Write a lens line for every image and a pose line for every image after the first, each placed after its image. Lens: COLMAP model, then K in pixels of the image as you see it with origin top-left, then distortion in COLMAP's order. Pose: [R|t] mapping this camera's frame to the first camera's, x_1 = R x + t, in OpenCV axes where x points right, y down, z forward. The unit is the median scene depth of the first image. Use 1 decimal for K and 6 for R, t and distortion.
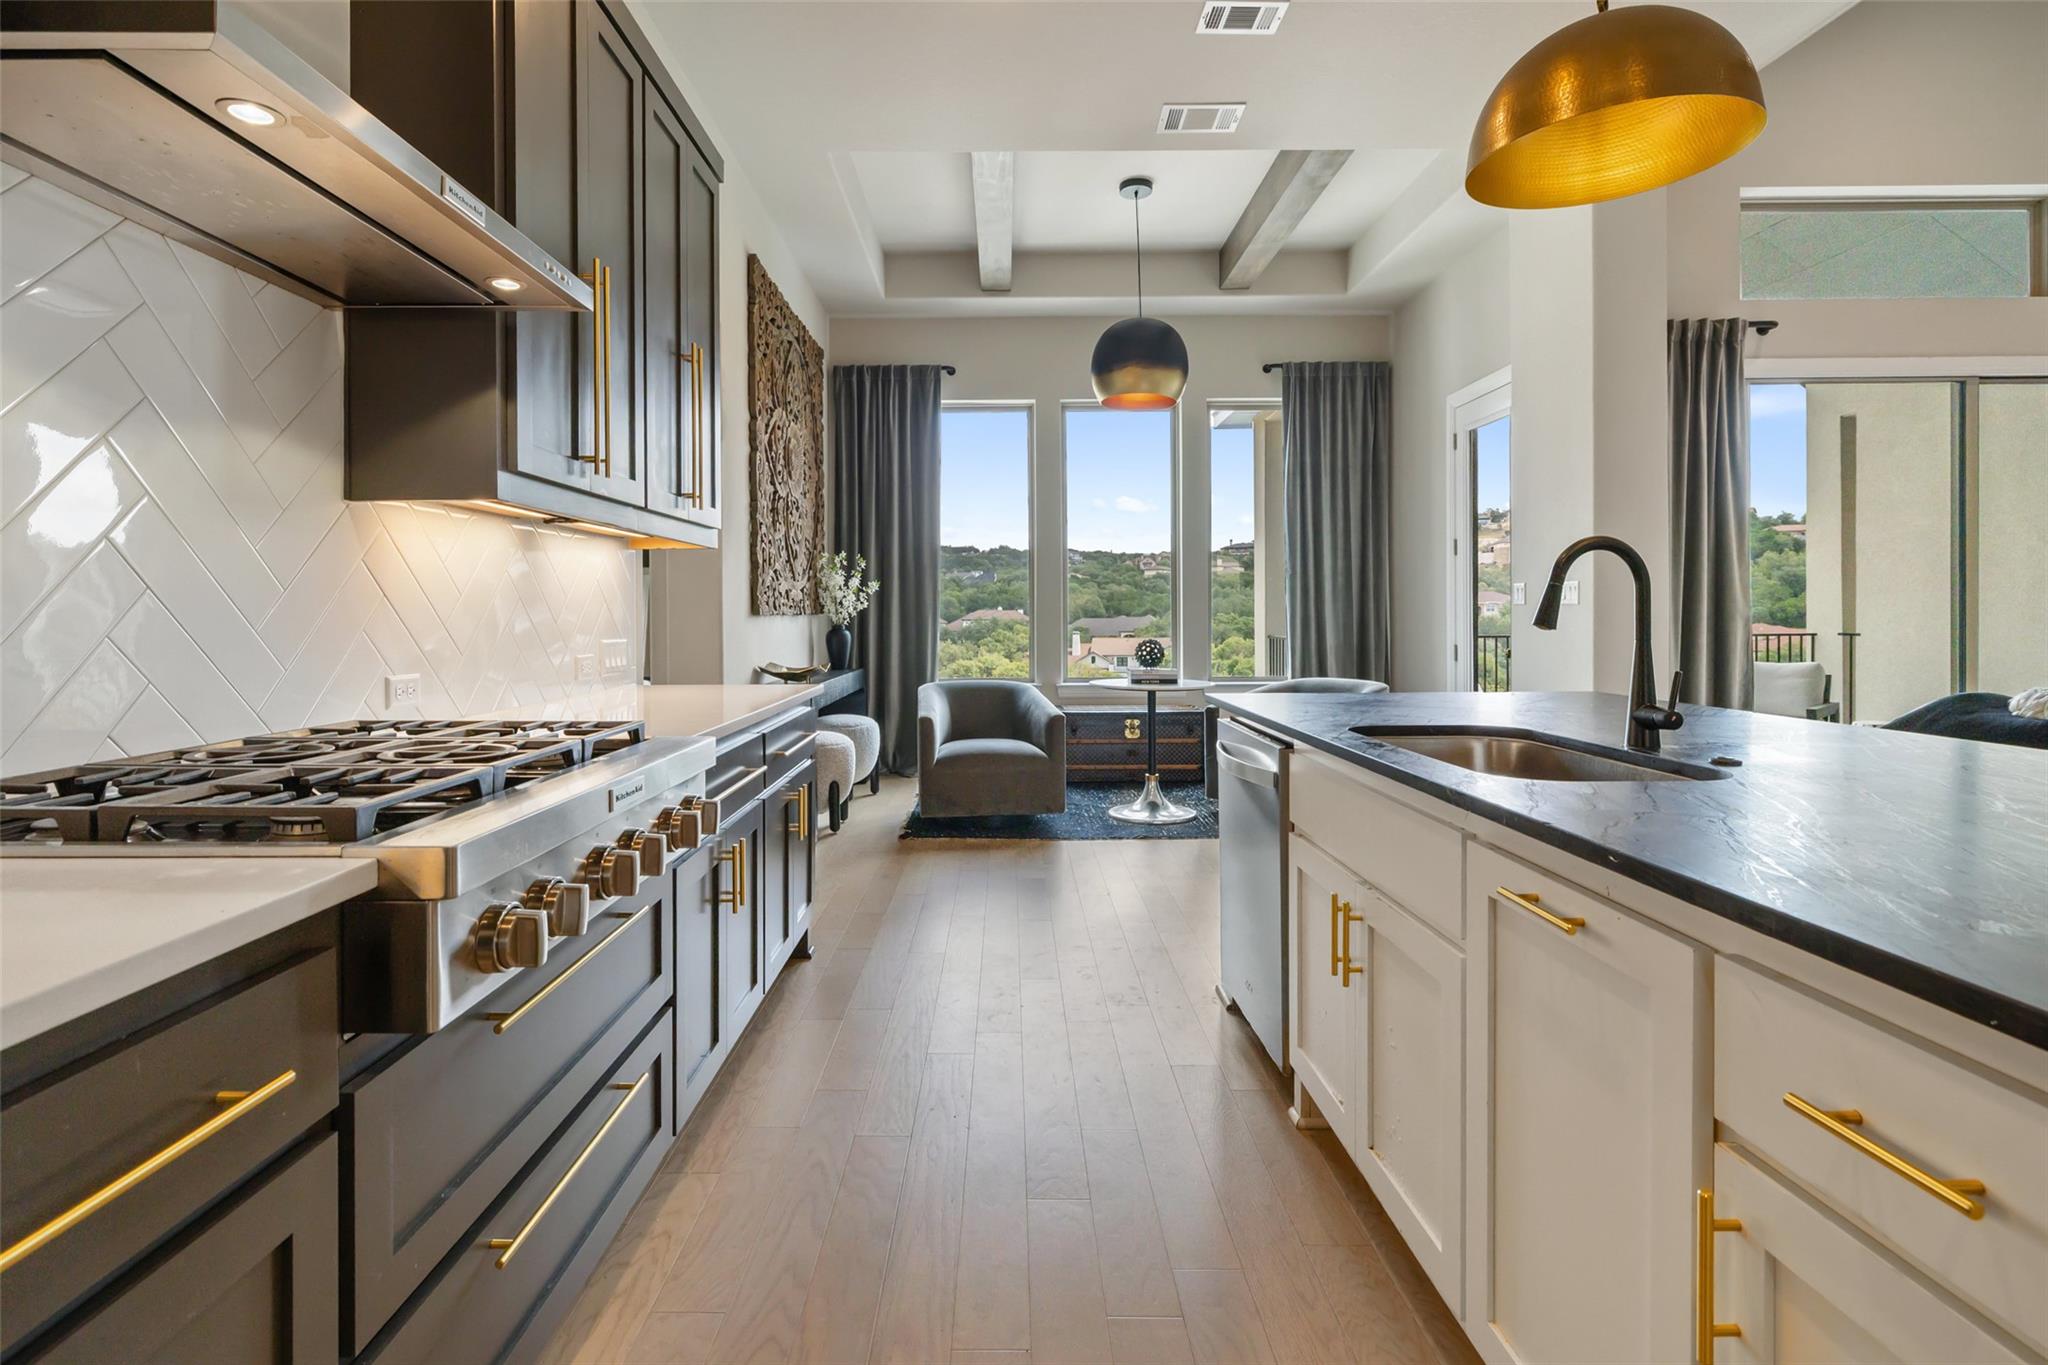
lens RADIAL K [[1006.8, 0, 1025.9], [0, 1006.8, 618.4], [0, 0, 1]] dist [0.000162, -0.000013]
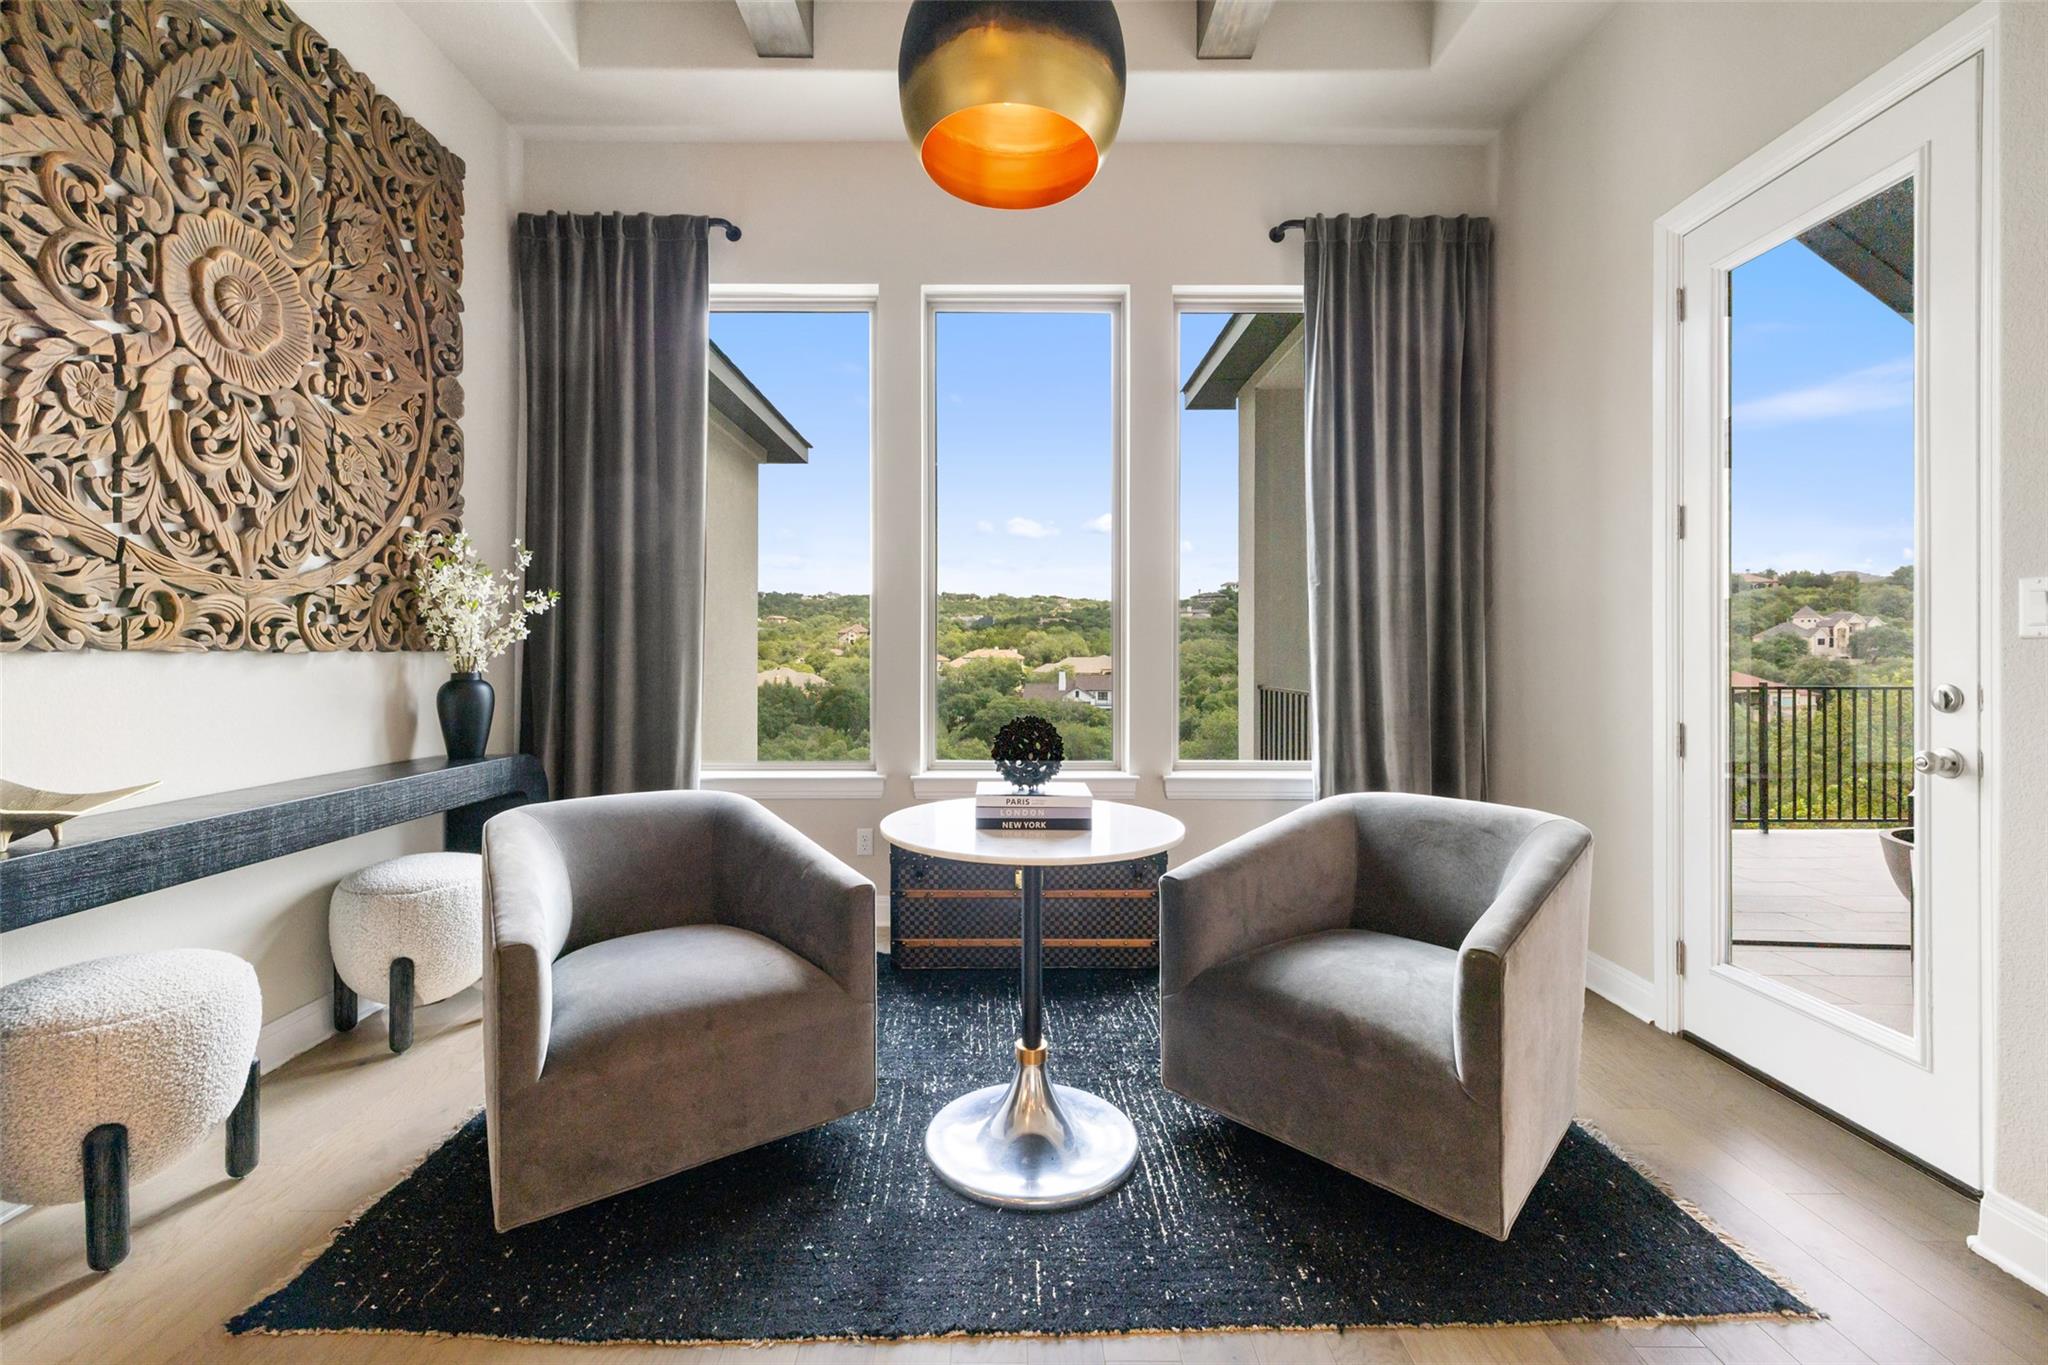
lens RADIAL K [[869.8, 0, 1013.7], [0, 869.8, 647.7], [0, 0, 1]] dist [-0.001537, -0.000239]
pose [[0.999940, 0.006717, -0.008601, 0.094466], [-0.006807, 0.999921, -0.010528, -0.002890], [0.008530, 0.010586, 0.999908, 0.507029]]
